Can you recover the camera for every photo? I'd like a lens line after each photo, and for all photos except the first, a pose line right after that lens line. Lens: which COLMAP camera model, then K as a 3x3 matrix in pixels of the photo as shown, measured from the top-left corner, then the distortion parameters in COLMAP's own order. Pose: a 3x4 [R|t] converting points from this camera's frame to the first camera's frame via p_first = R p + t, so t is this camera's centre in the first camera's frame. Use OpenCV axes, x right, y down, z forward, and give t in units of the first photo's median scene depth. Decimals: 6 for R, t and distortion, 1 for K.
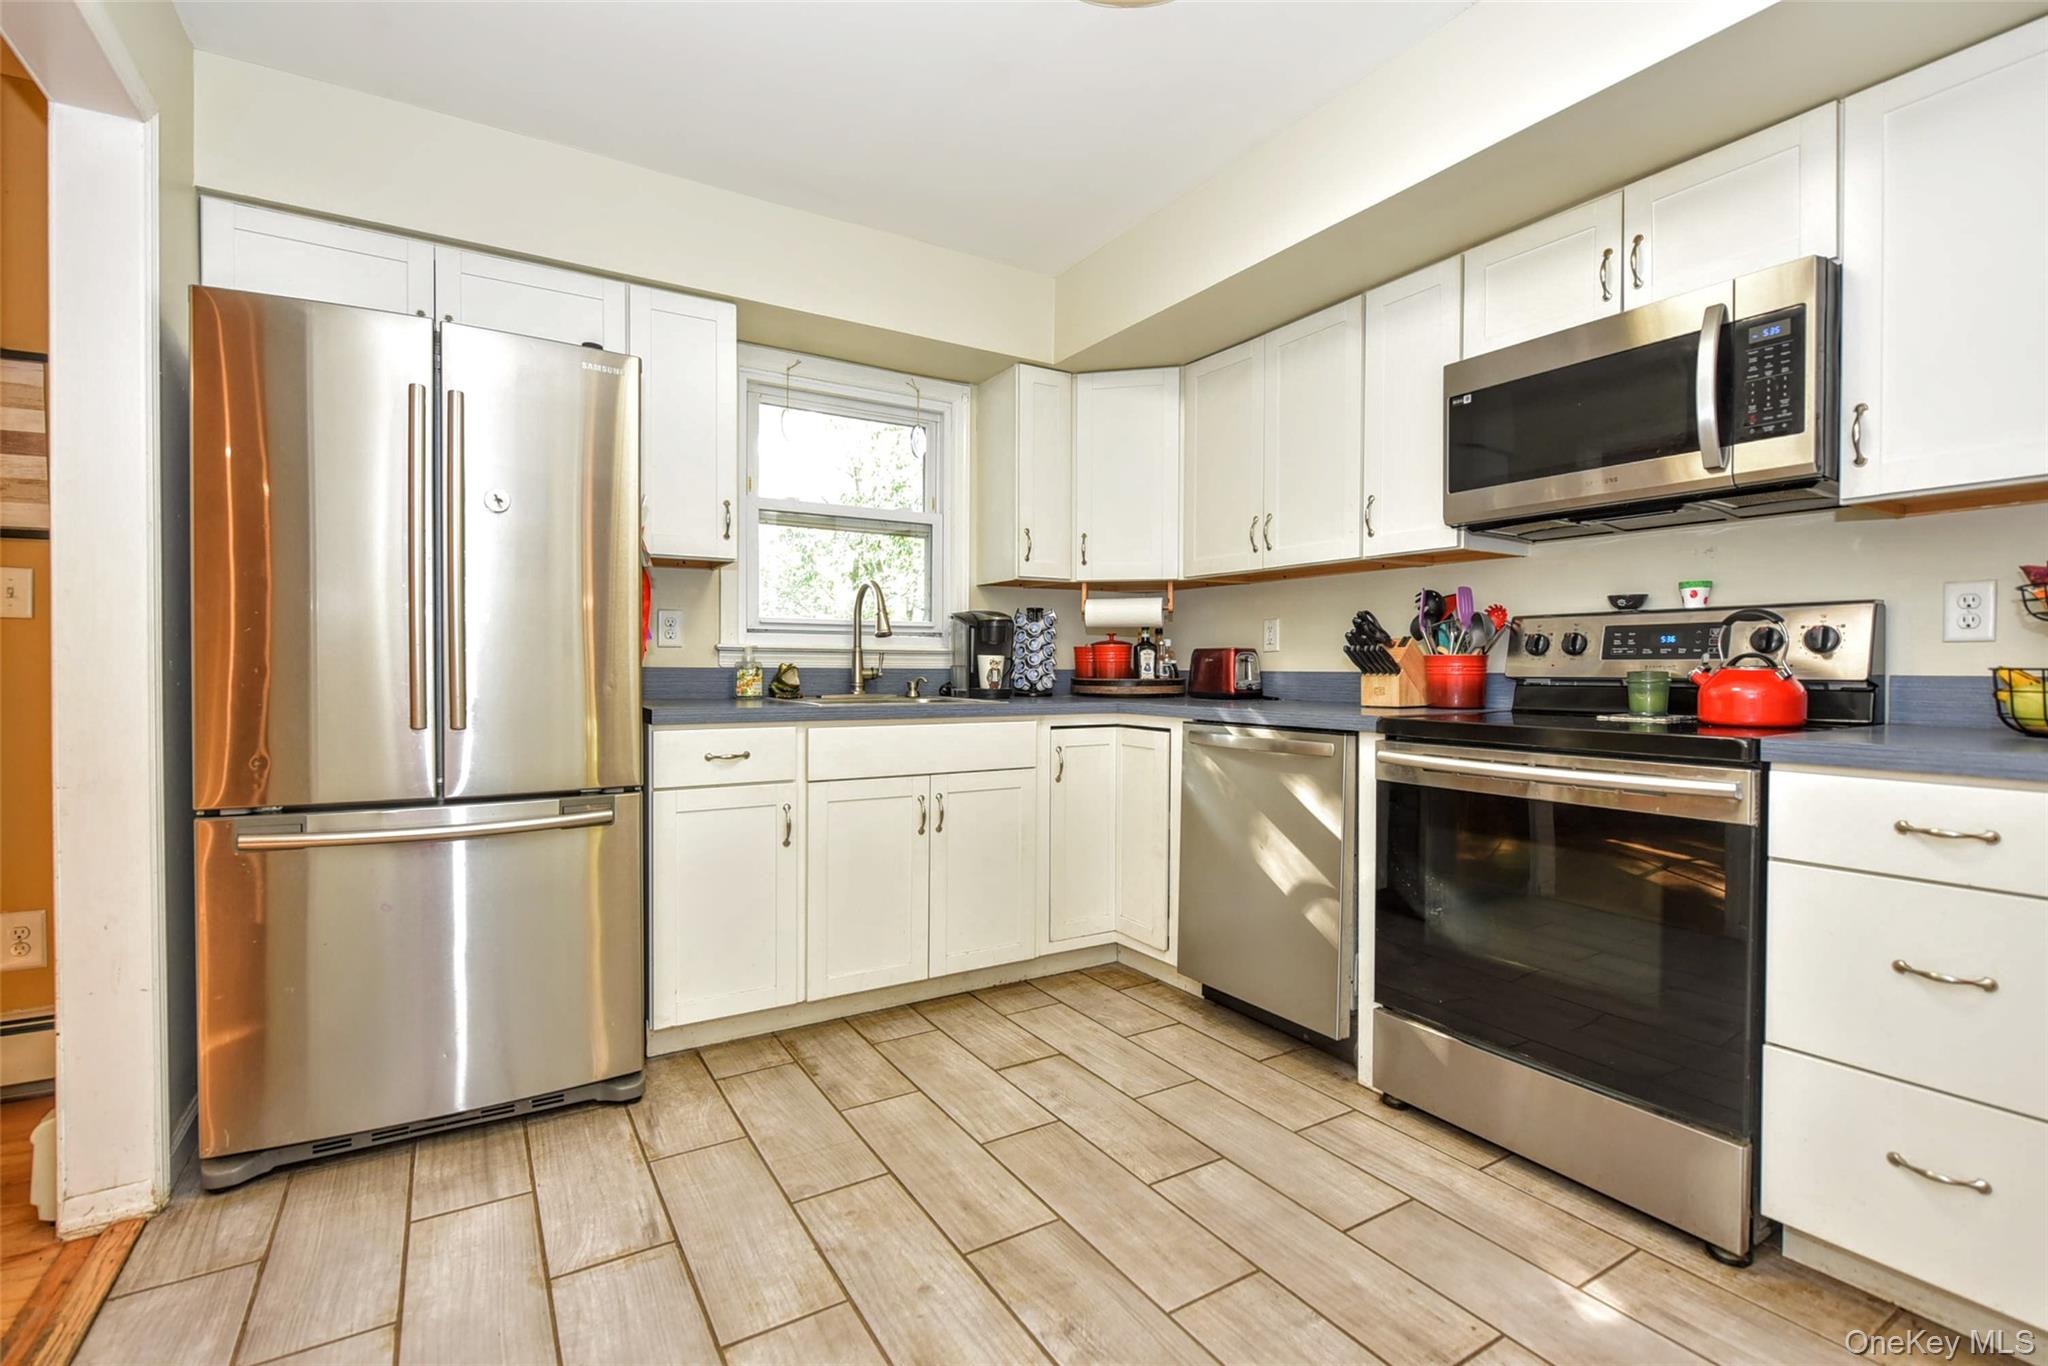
lens RADIAL K [[916.9, 0, 1024.0], [0, 916.9, 683.0], [0, 0, 1]] dist [-0.009209, -0.000252]
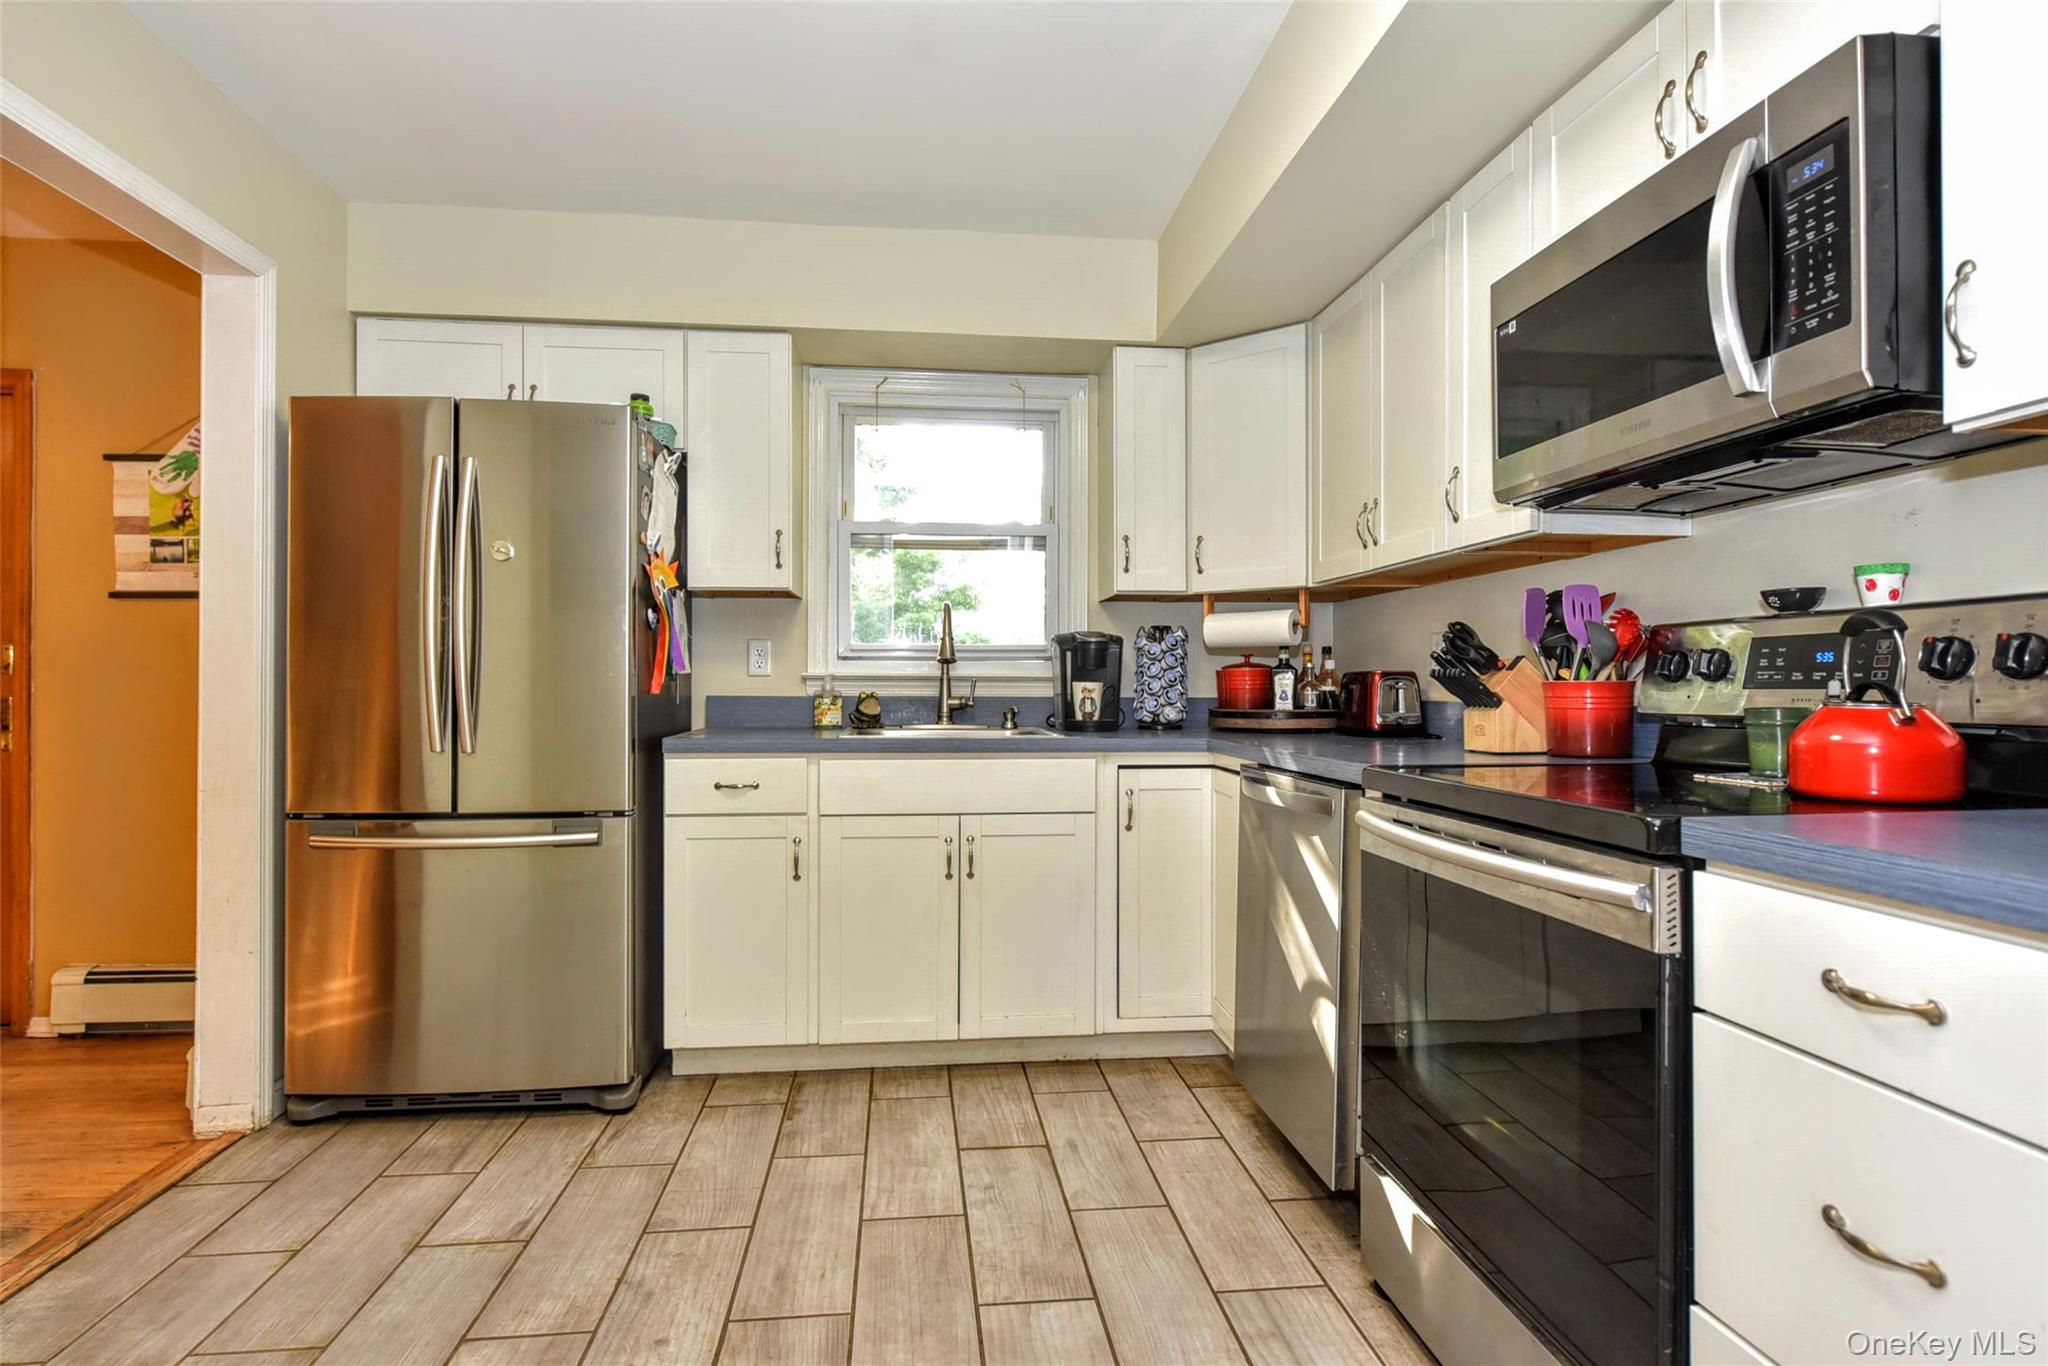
lens RADIAL K [[1053.1, 0, 1024.0], [0, 1053.1, 683.0], [0, 0, 1]] dist [-0.004146, -0.000203]
pose [[0.903659, -0.004414, -0.428229, 0.422944], [-0.004947, 0.999773, -0.020745, -0.009908], [0.428224, 0.020865, 0.903432, 0.080958]]
